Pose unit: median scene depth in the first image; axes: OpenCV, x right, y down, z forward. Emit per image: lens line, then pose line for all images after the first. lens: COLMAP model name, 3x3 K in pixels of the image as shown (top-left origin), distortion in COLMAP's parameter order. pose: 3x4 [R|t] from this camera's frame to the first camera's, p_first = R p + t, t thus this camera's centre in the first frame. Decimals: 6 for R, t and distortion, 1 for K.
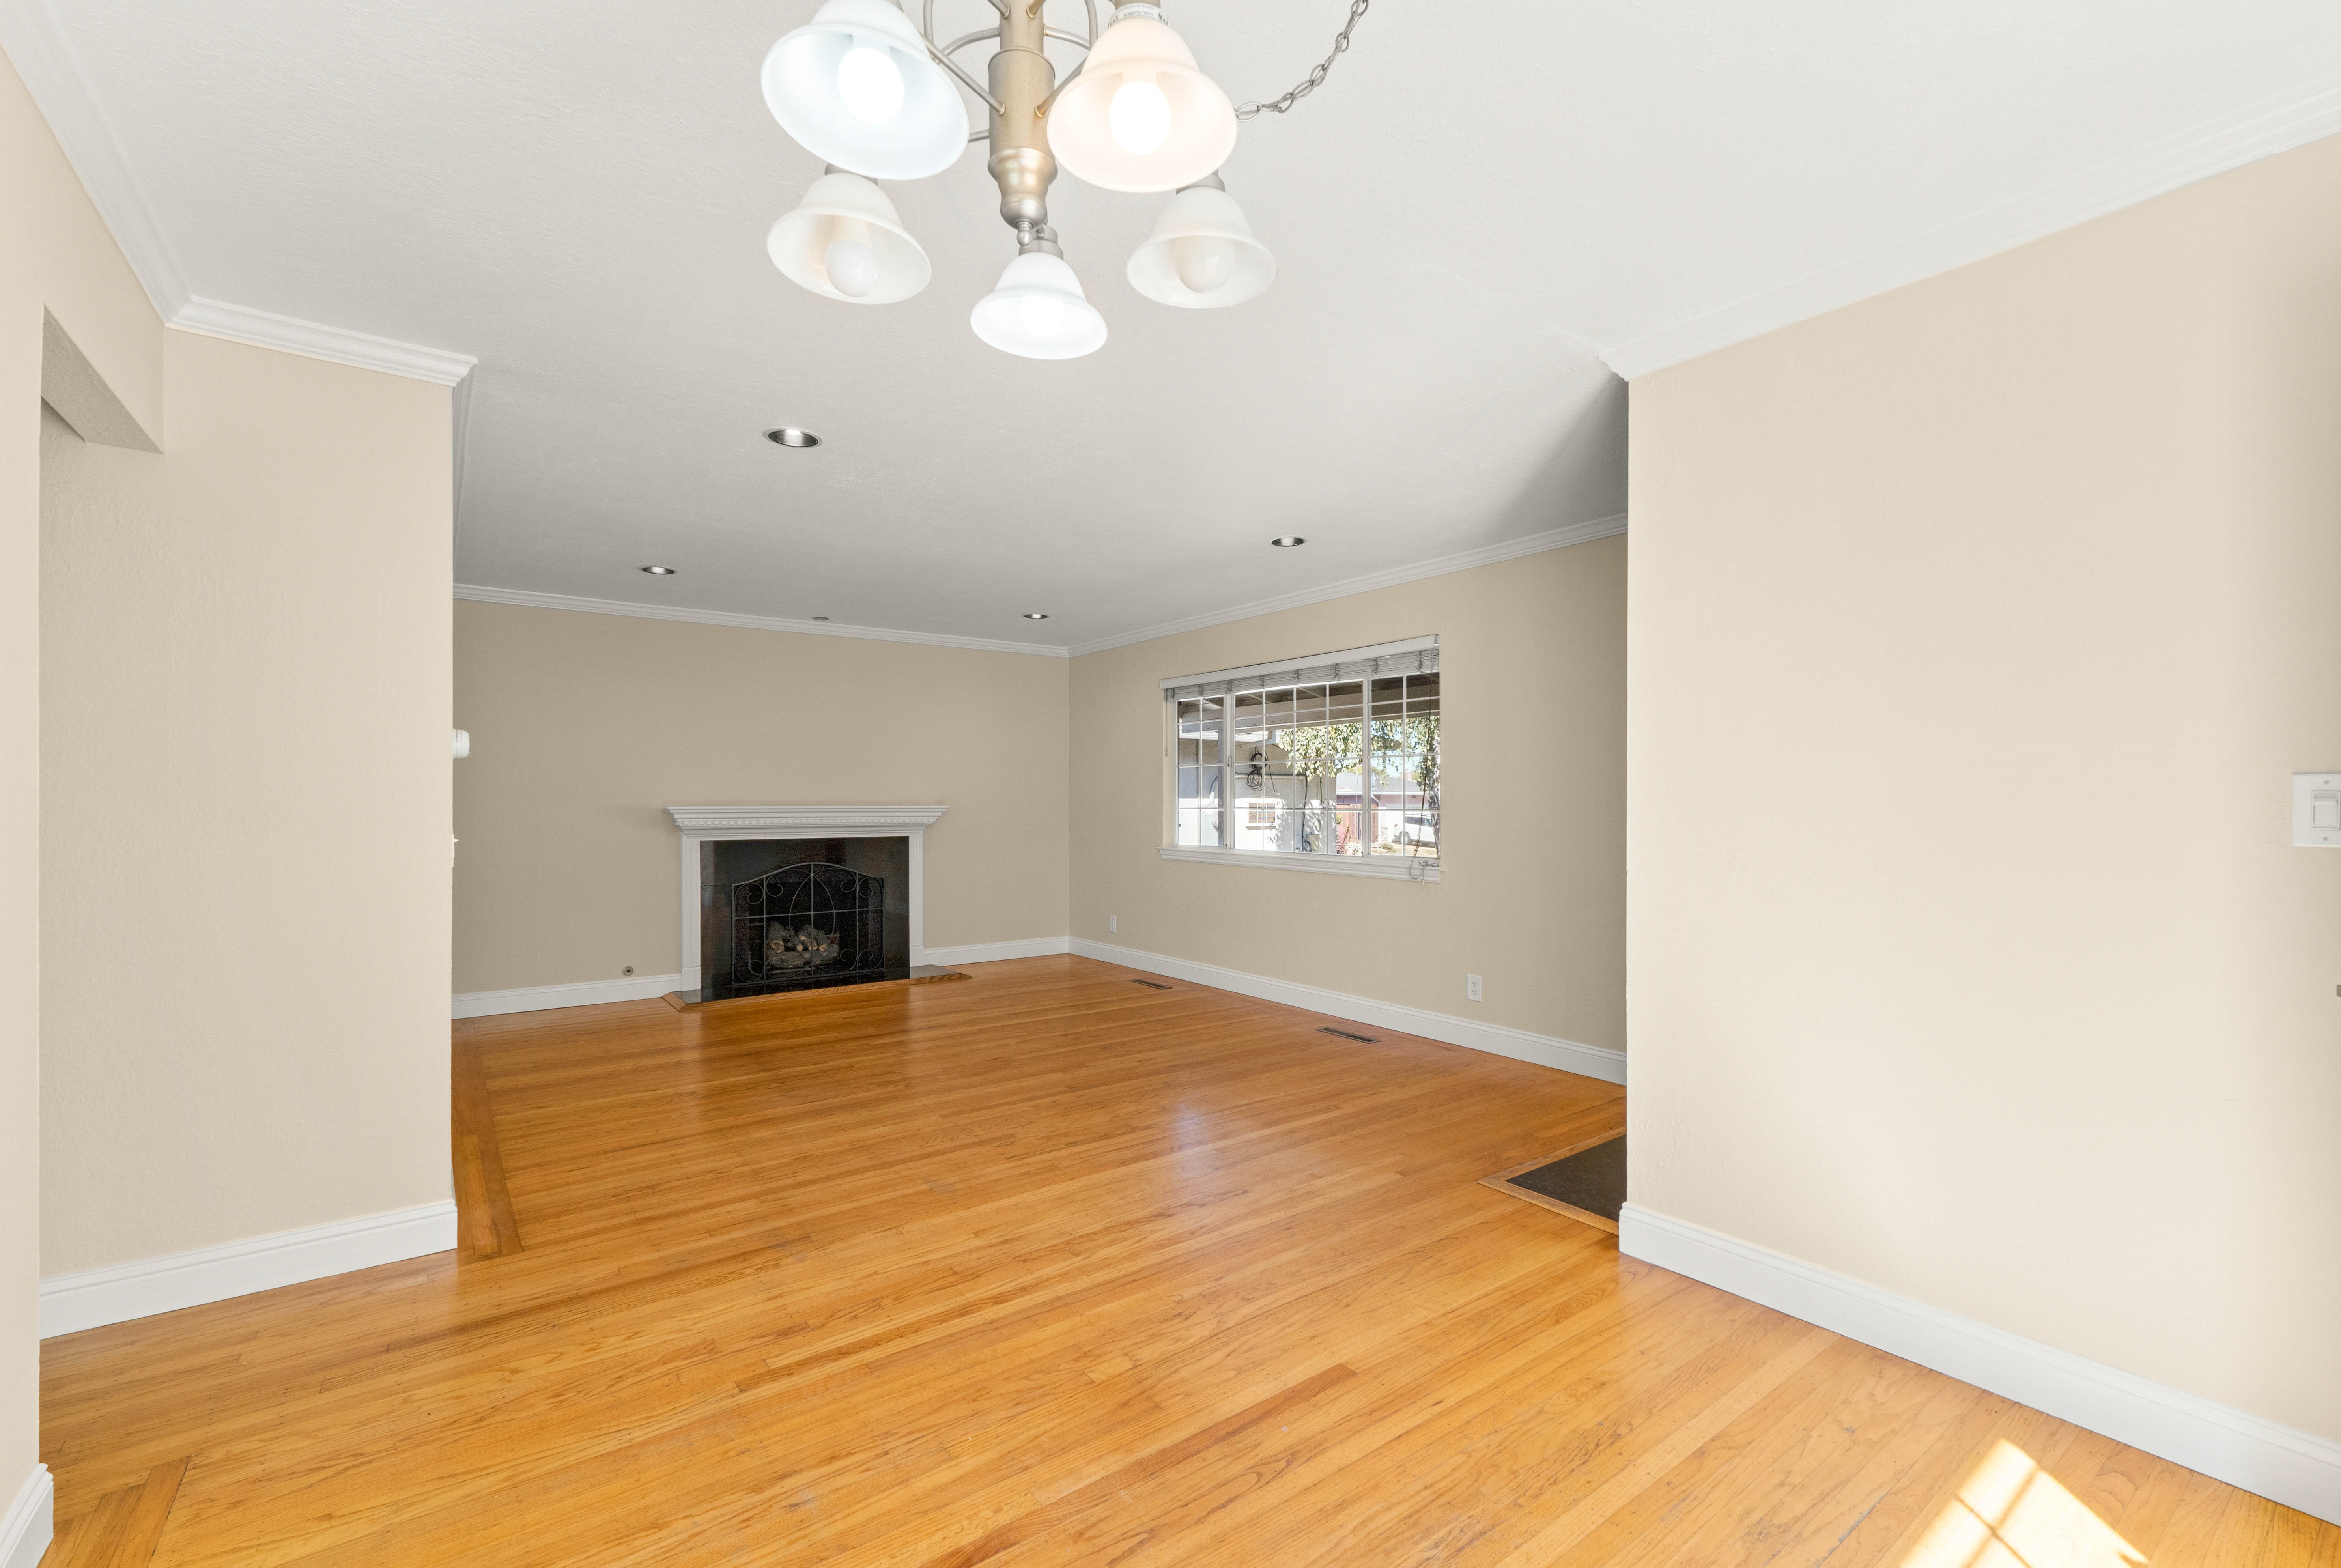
lens RADIAL K [[1016.8, 0, 1189.2], [0, 1016.8, 786.7], [0, 0, 1]] dist [-0.000319, 0.000066]
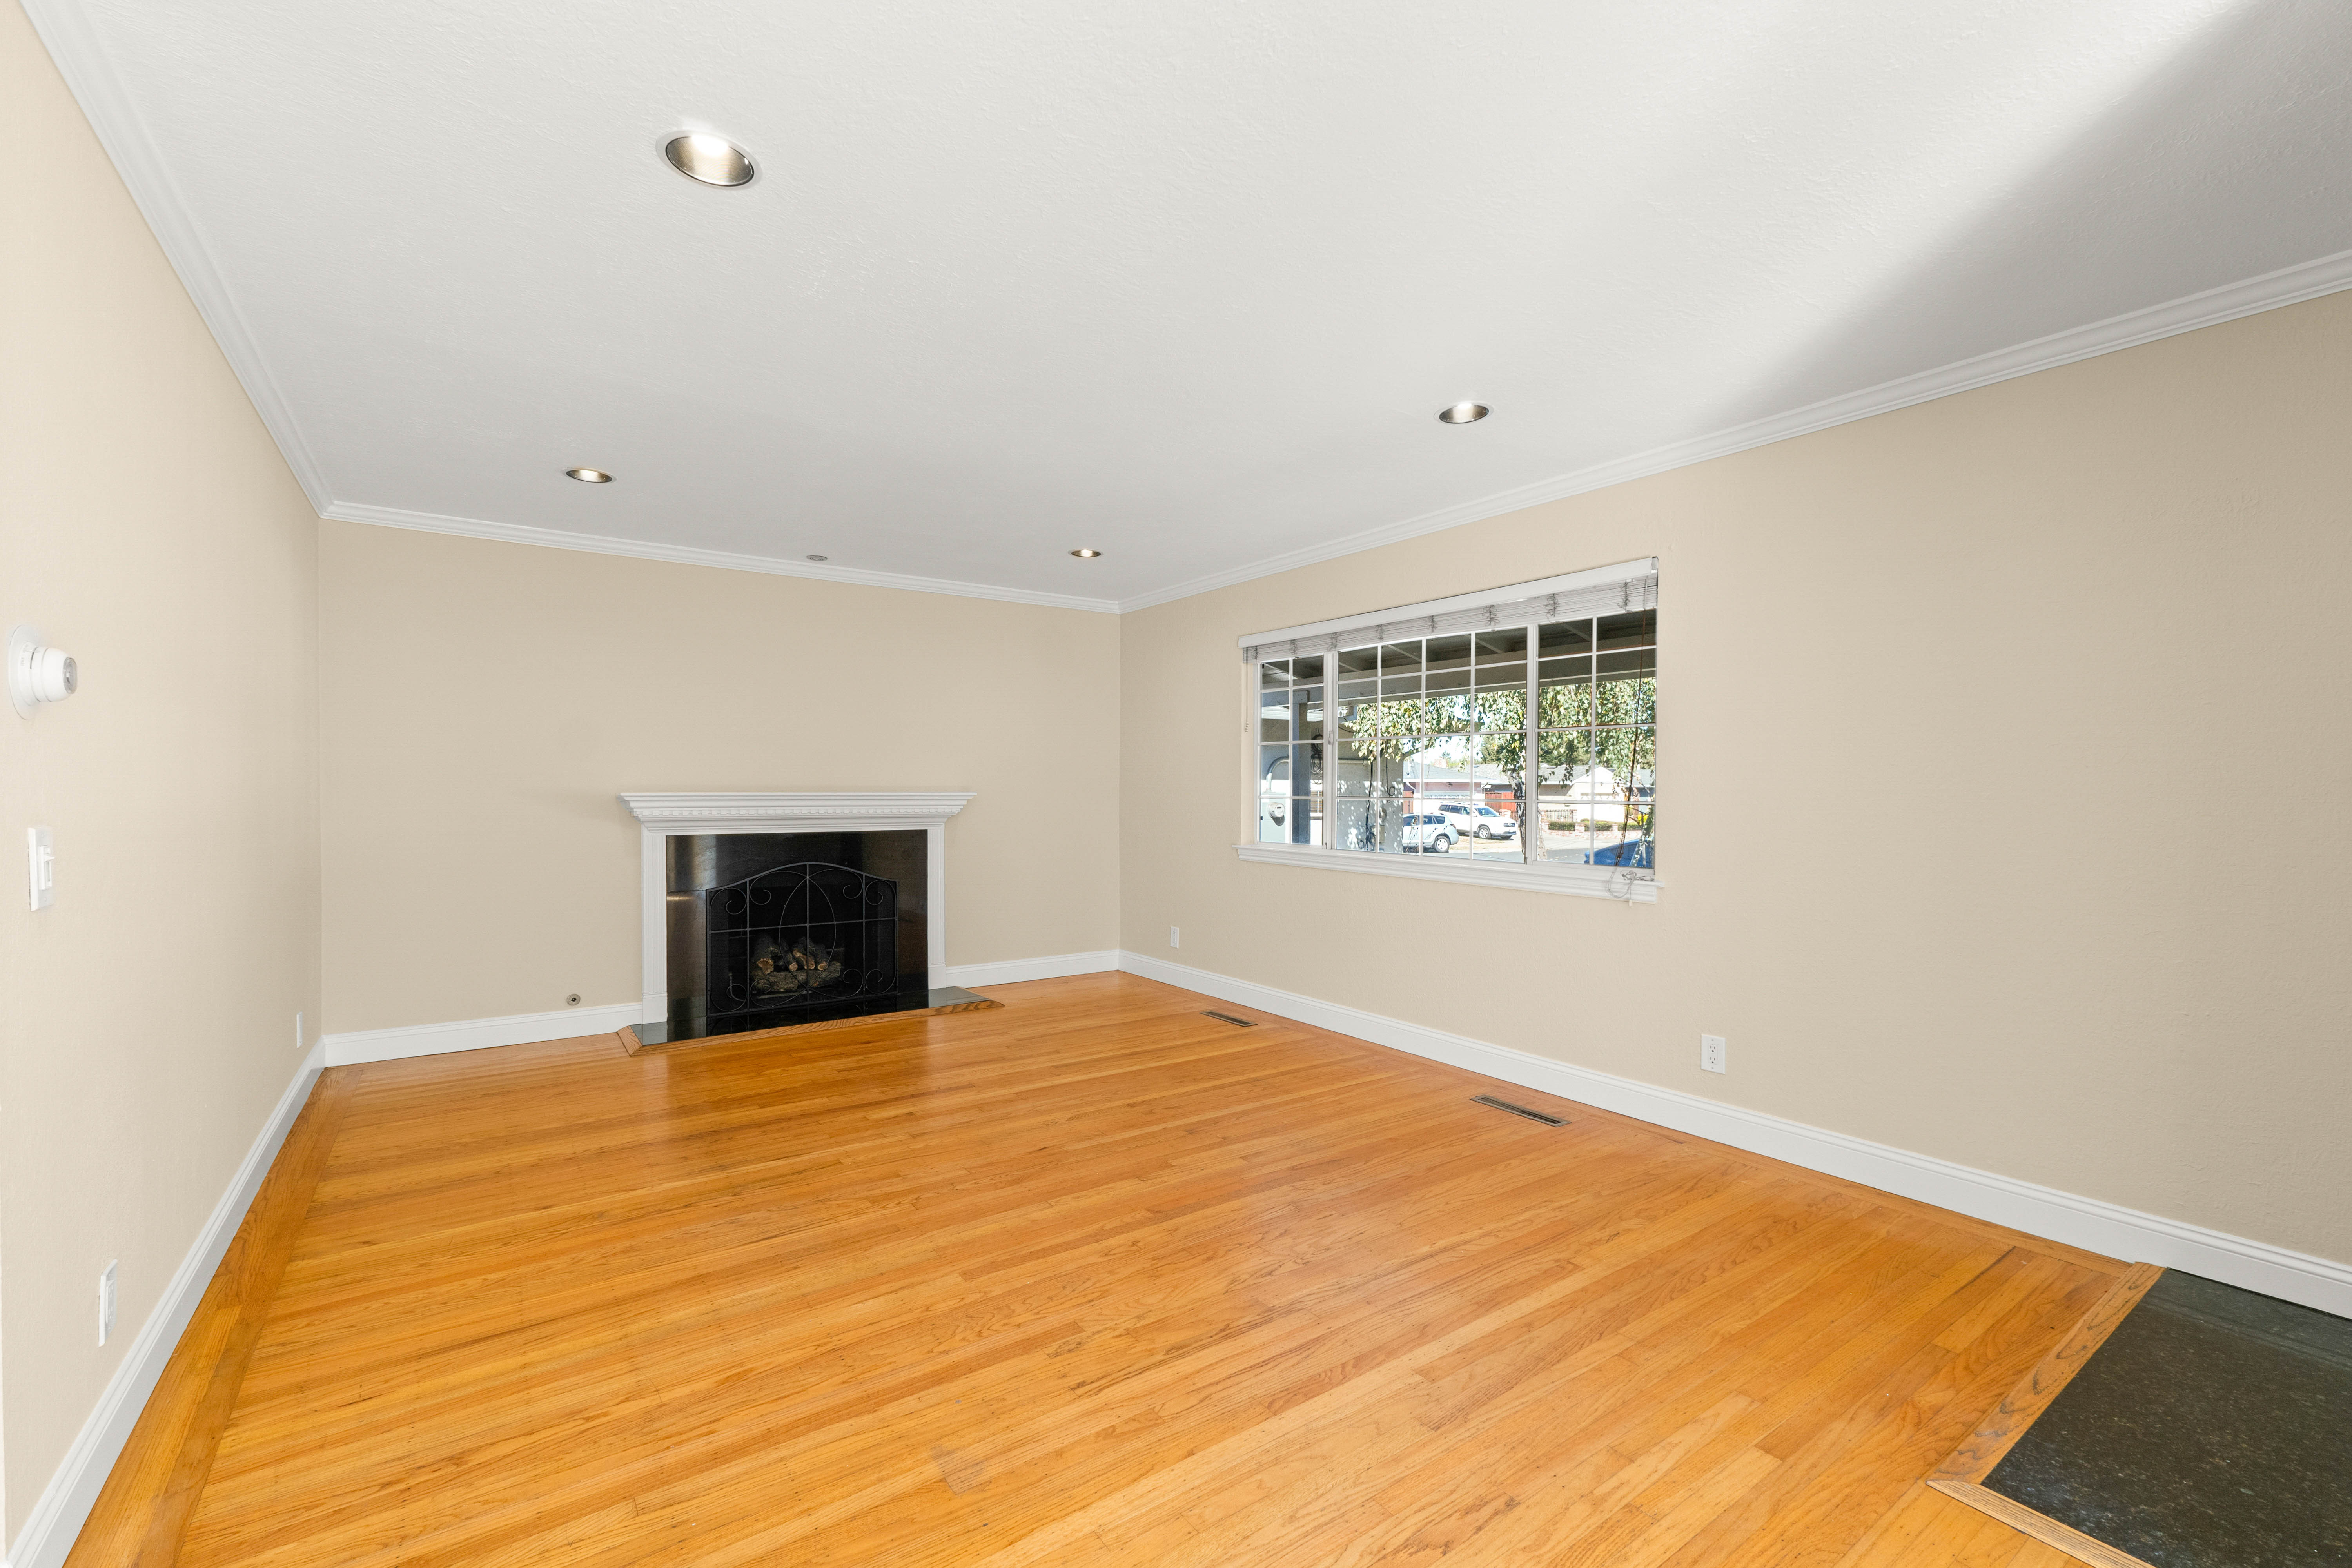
lens RADIAL K [[1004.7, 0, 1180.4], [0, 1004.7, 789.2], [0, 0, 1]] dist [0.001811, 0.000604]
pose [[0.999485, 0.004324, -0.031812, -0.068554], [-0.003826, 0.999869, 0.015698, 0.003765], [0.031876, -0.015568, 0.999371, 0.290828]]
